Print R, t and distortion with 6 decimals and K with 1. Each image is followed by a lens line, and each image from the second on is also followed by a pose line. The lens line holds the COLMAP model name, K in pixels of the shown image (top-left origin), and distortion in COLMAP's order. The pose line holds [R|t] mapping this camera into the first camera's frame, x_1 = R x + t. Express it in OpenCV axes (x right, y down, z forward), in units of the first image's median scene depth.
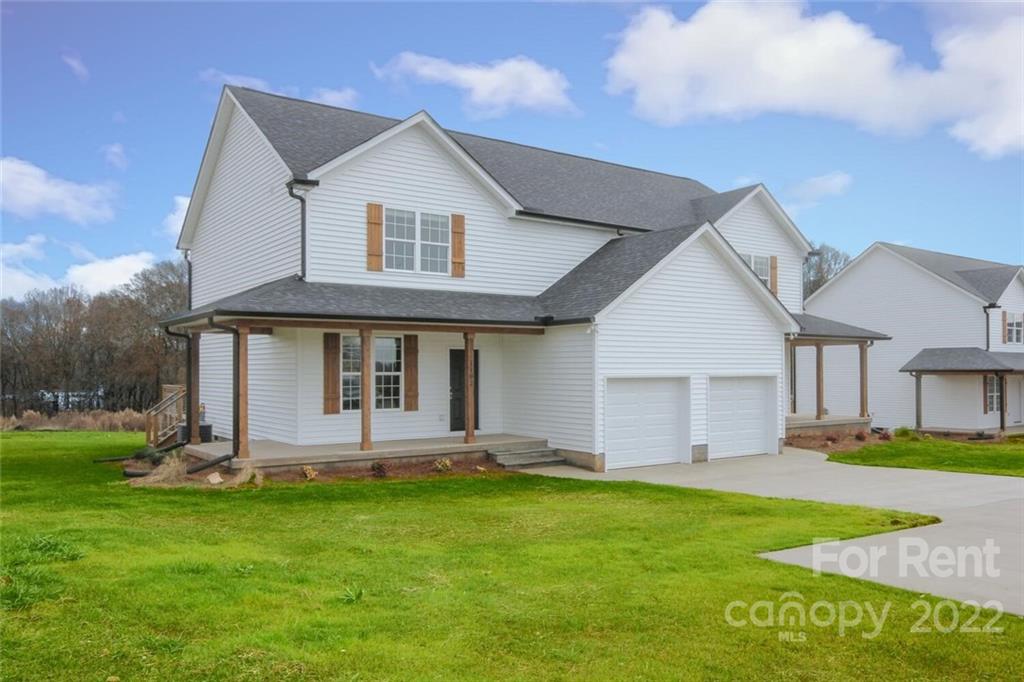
lens RADIAL K [[796.8, 0, 511.7], [0, 796.8, 345.2], [0, 0, 1]] dist [0.037657, -0.001653]
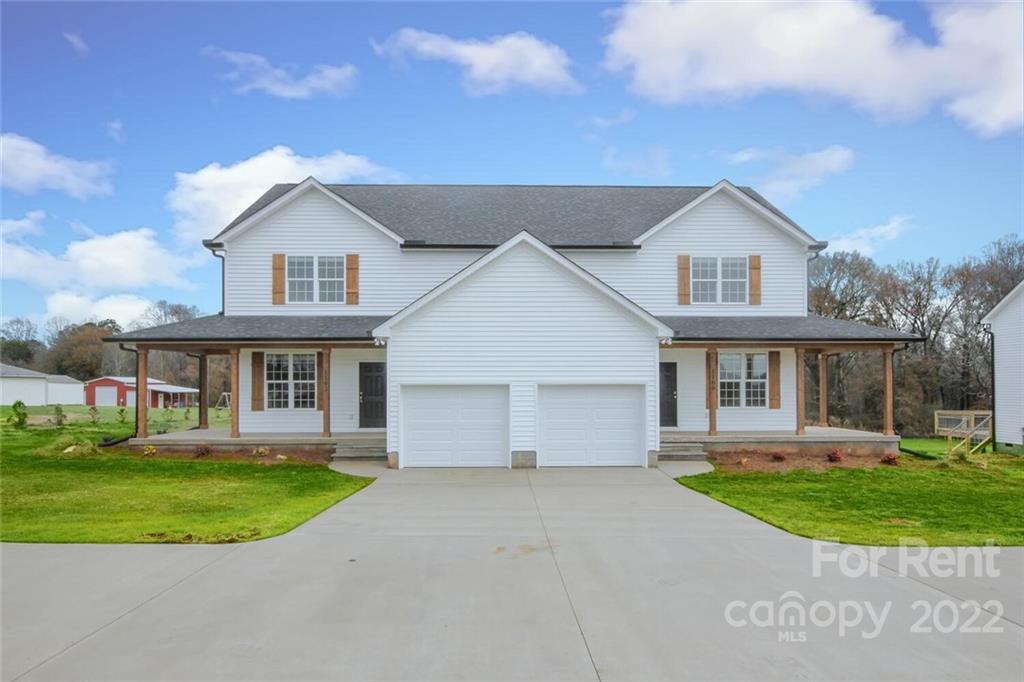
lens RADIAL K [[541.1, 0, 512.1], [0, 541.1, 375.3], [0, 0, 1]] dist [0.012528, 0.000198]
pose [[0.829826, -0.005103, -0.557999, 0.611326], [0.019509, 0.999612, 0.019870, 0.014088], [0.557681, -0.027375, 0.829604, 0.427207]]
